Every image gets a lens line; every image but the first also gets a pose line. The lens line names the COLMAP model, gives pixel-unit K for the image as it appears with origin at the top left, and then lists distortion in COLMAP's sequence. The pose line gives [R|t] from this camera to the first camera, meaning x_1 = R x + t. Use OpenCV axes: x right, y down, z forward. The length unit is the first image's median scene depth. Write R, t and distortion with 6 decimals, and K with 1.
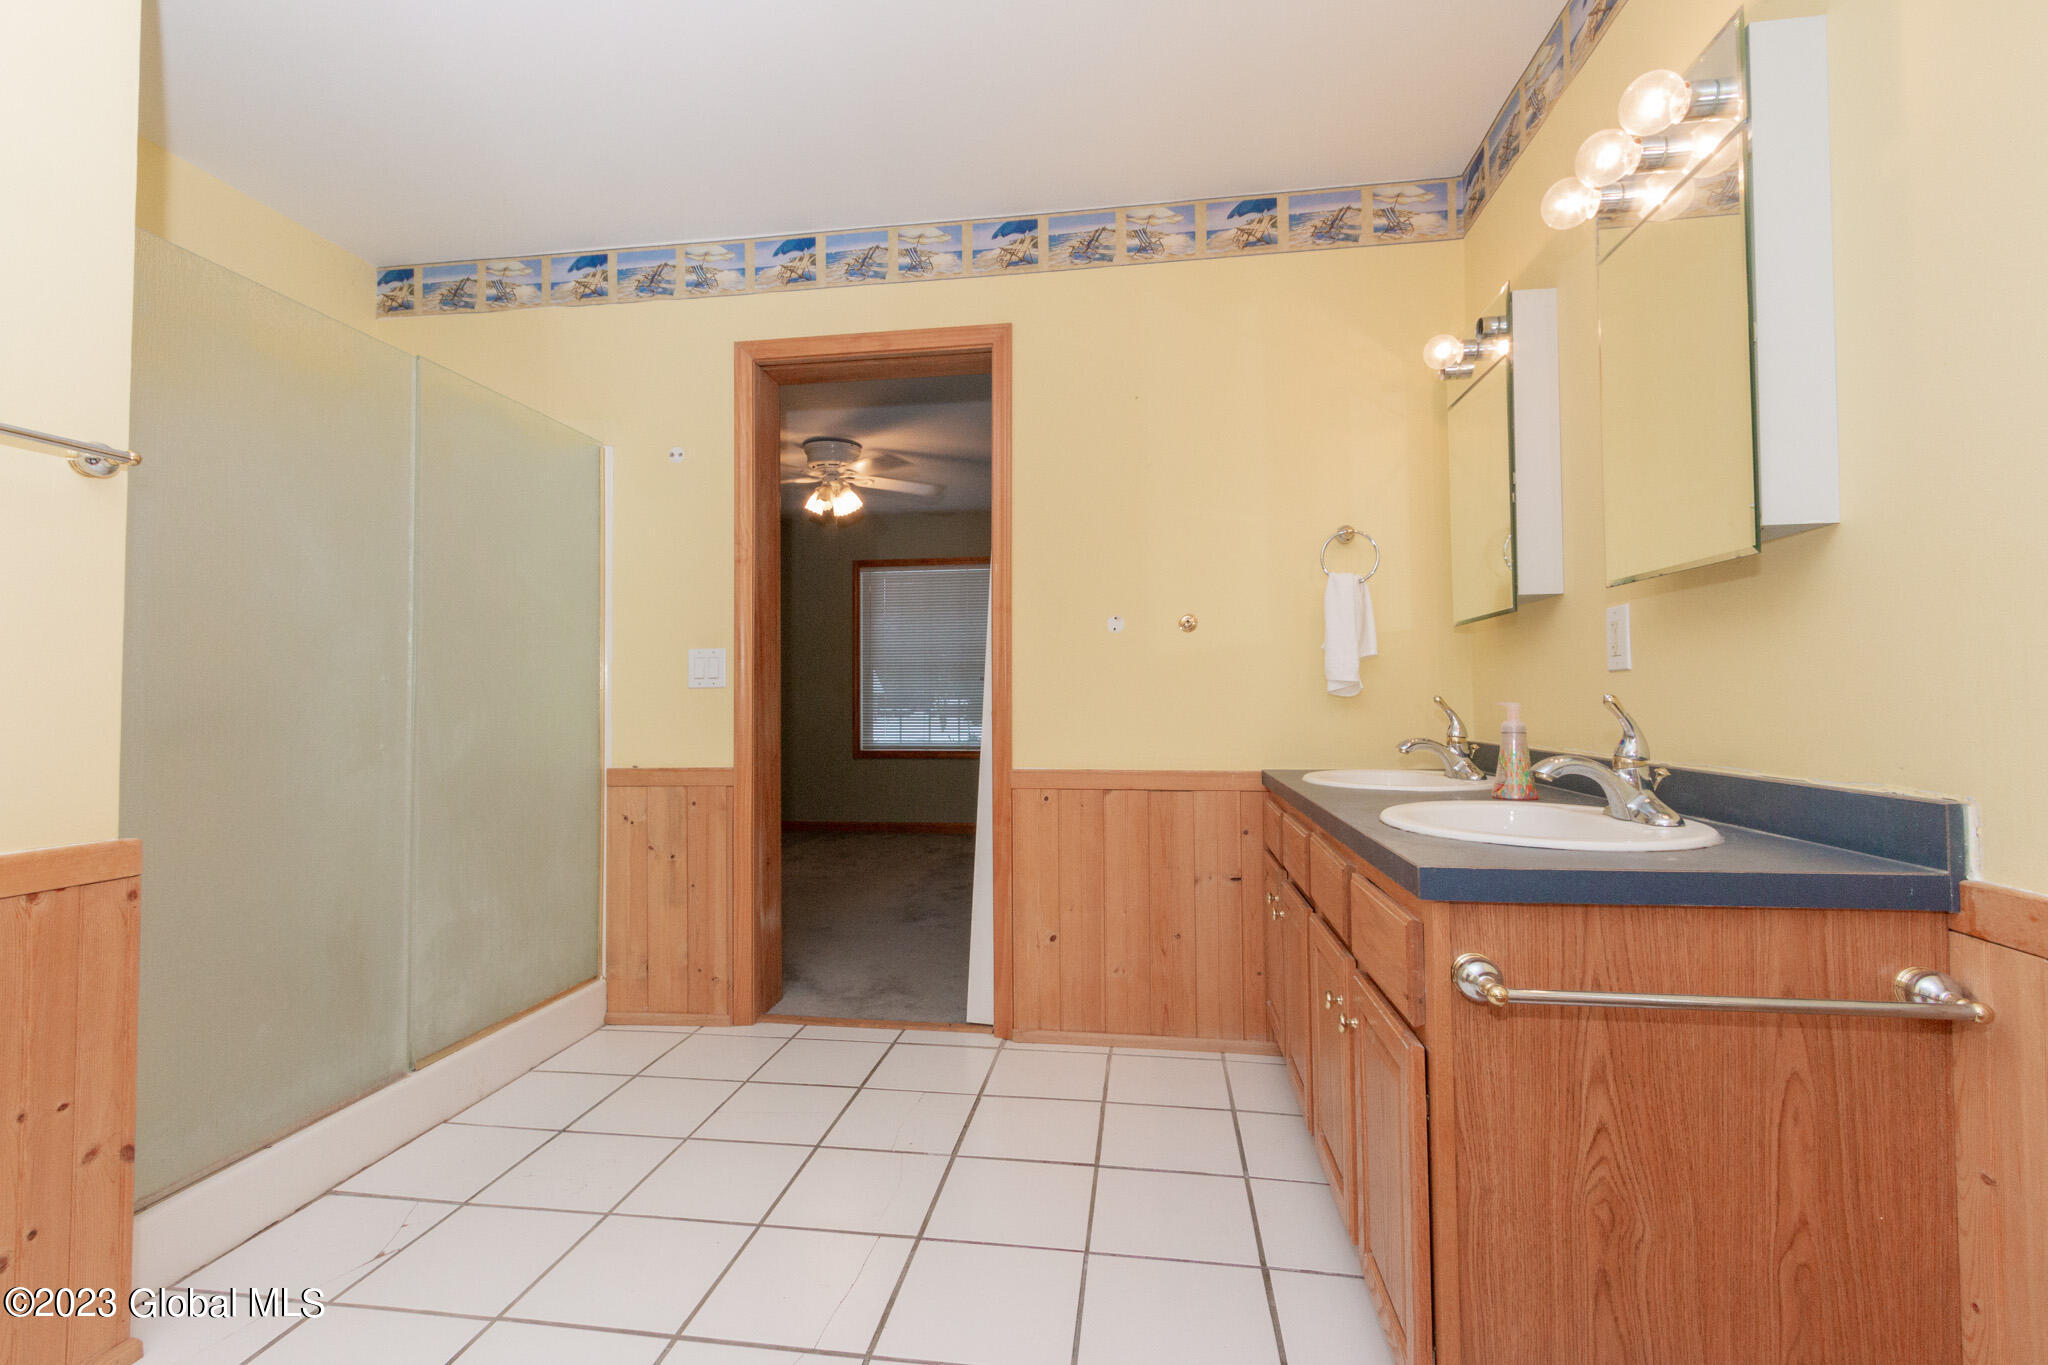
lens RADIAL K [[921.9, 0, 1013.5], [0, 921.9, 682.2], [0, 0, 1]] dist [0.000110, -0.004986]
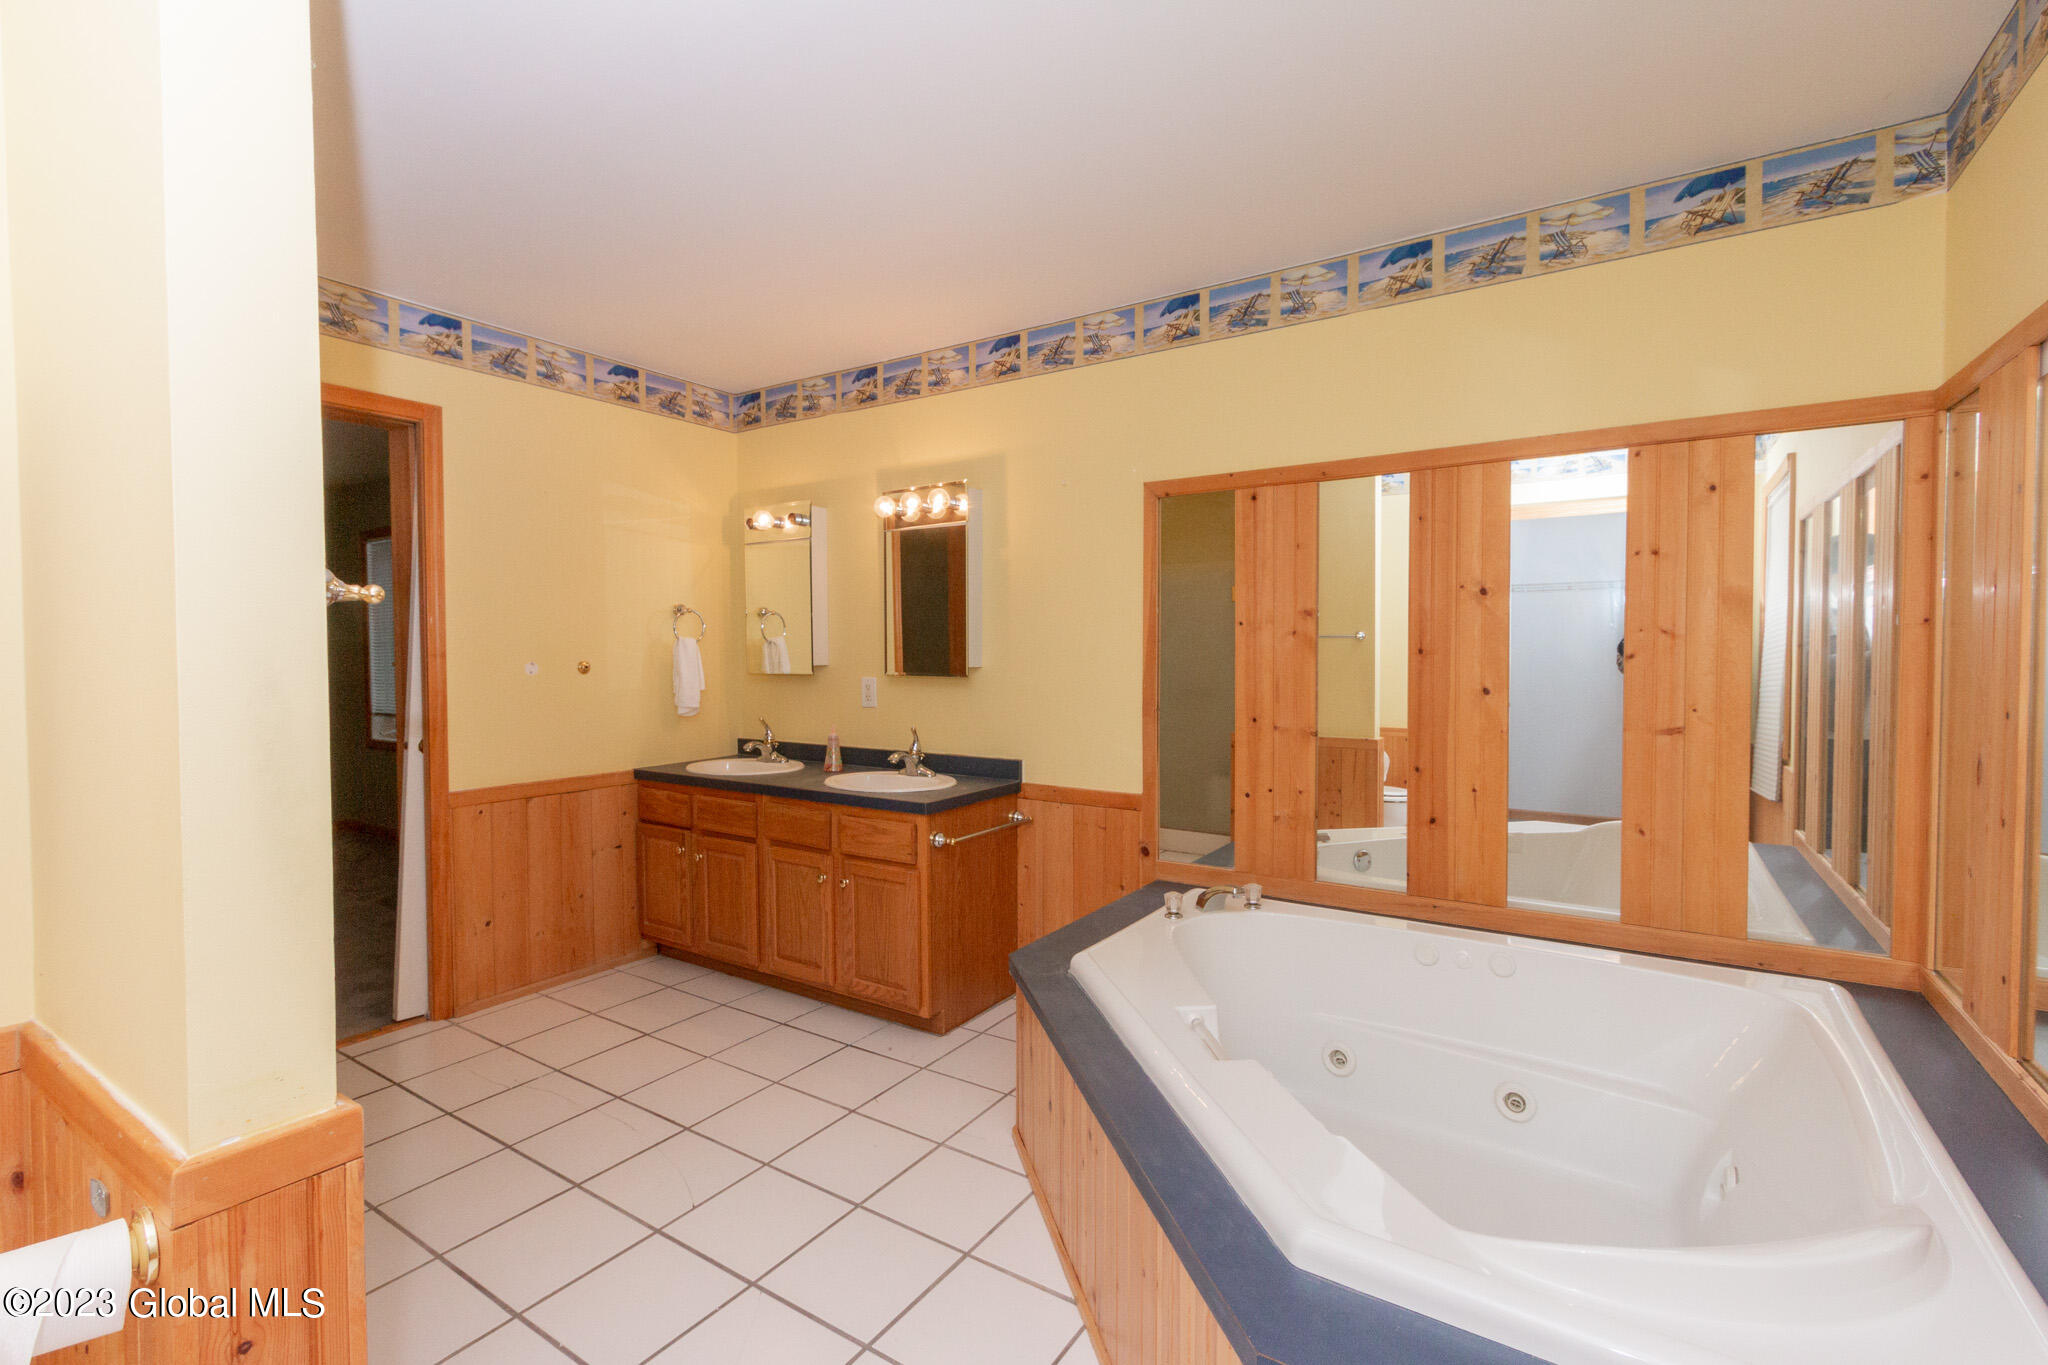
lens RADIAL K [[934.4, 0, 1007.0], [0, 934.4, 675.9], [0, 0, 1]] dist [0.001728, 0.000838]
pose [[0.436302, -0.032603, 0.899209, -0.784443], [-0.015781, 0.998912, 0.043875, -0.123873], [-0.899662, -0.033333, 0.435313, -0.169452]]
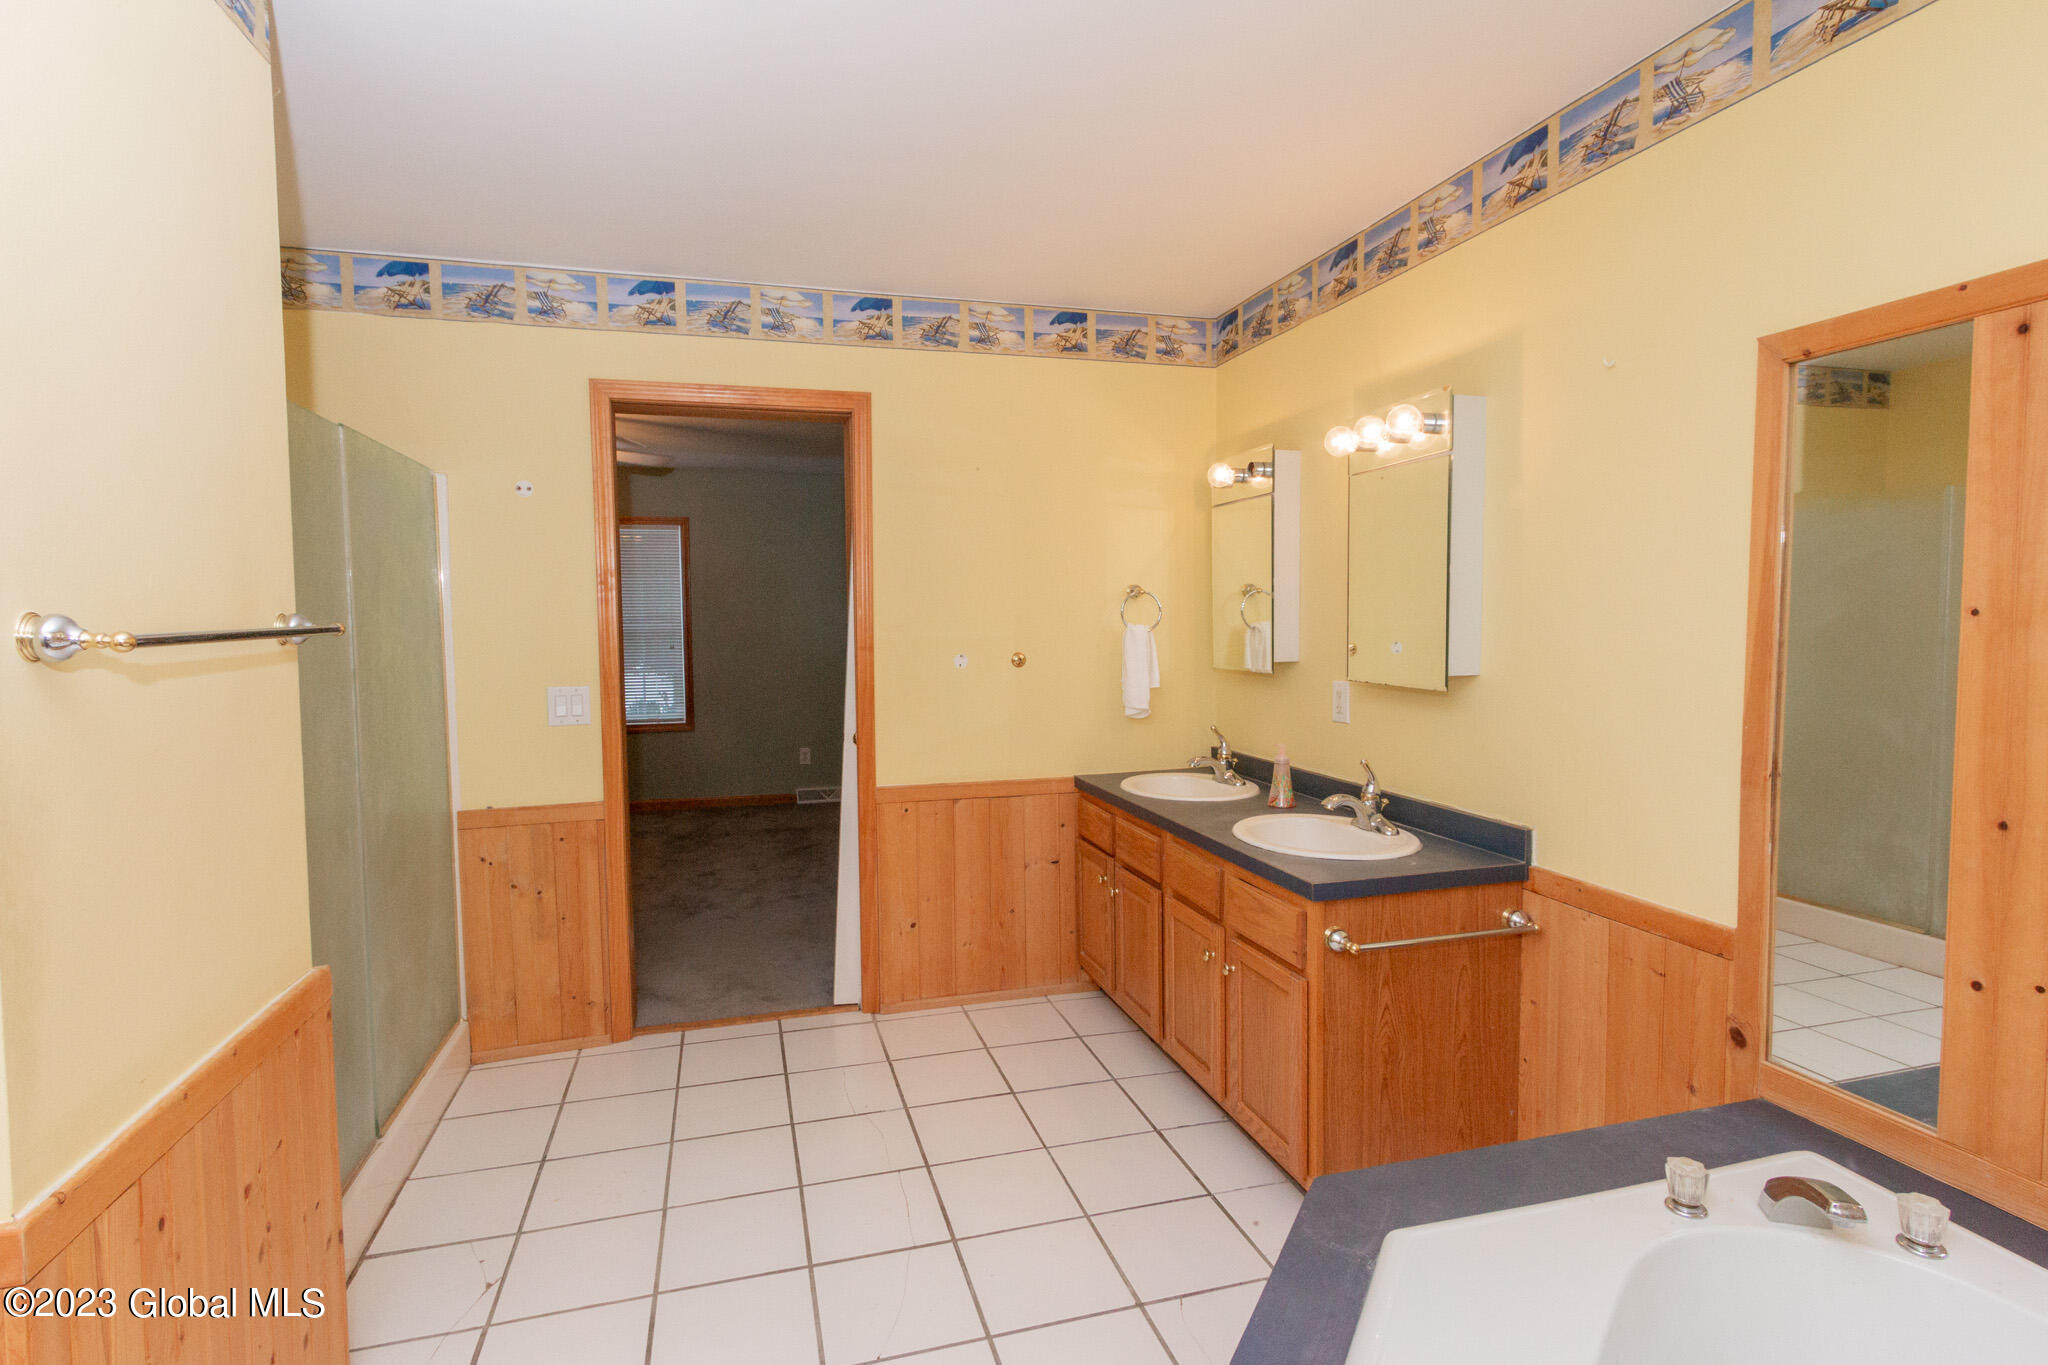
lens RADIAL K [[996.1, 0, 1024.0], [0, 996.1, 682.5], [0, 0, 1]] dist [-0.002231, -0.019200]
pose [[0.910108, -0.028369, 0.413400, -0.352784], [-0.005424, 0.996753, 0.080341, -0.140655], [-0.414336, -0.075361, 0.906998, -0.206211]]
